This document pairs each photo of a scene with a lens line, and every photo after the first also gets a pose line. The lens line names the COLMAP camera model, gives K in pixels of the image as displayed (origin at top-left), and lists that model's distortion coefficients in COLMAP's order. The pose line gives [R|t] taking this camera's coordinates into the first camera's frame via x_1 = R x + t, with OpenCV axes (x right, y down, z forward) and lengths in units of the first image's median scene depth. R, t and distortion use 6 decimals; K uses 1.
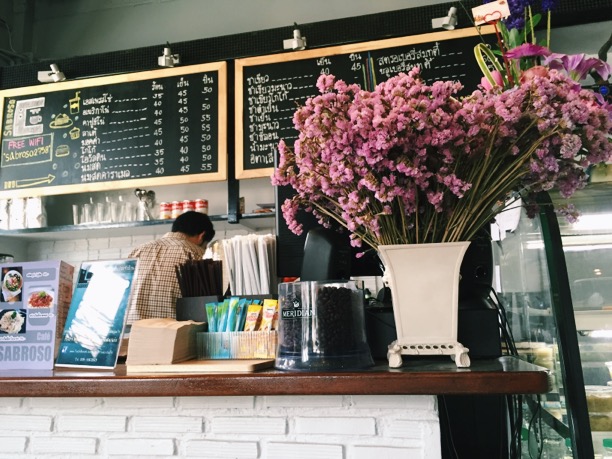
lens RADIAL K [[525.8, 0, 304.7], [0, 525.8, 228.6], [0, 0, 1]] dist [0.054697, -0.068929]
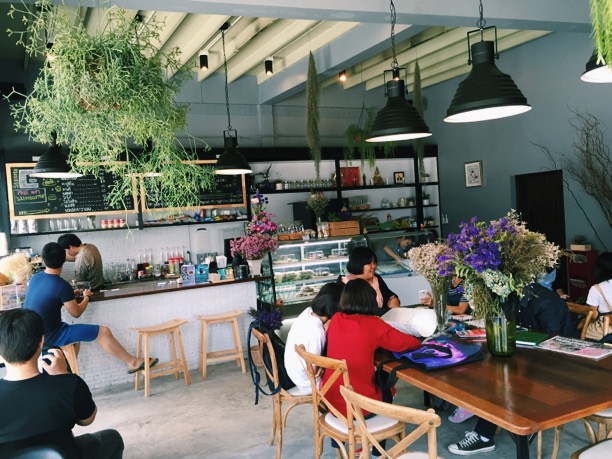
lens RADIAL K [[525.8, 0, 303.3], [0, 525.8, 231.4], [0, 0, 1]] dist [0.054697, -0.068929]
pose [[0.789645, -0.055428, 0.611056, -1.020813], [-0.058599, 0.984546, 0.165032, -0.444267], [-0.610760, -0.166124, 0.774193, -1.373464]]
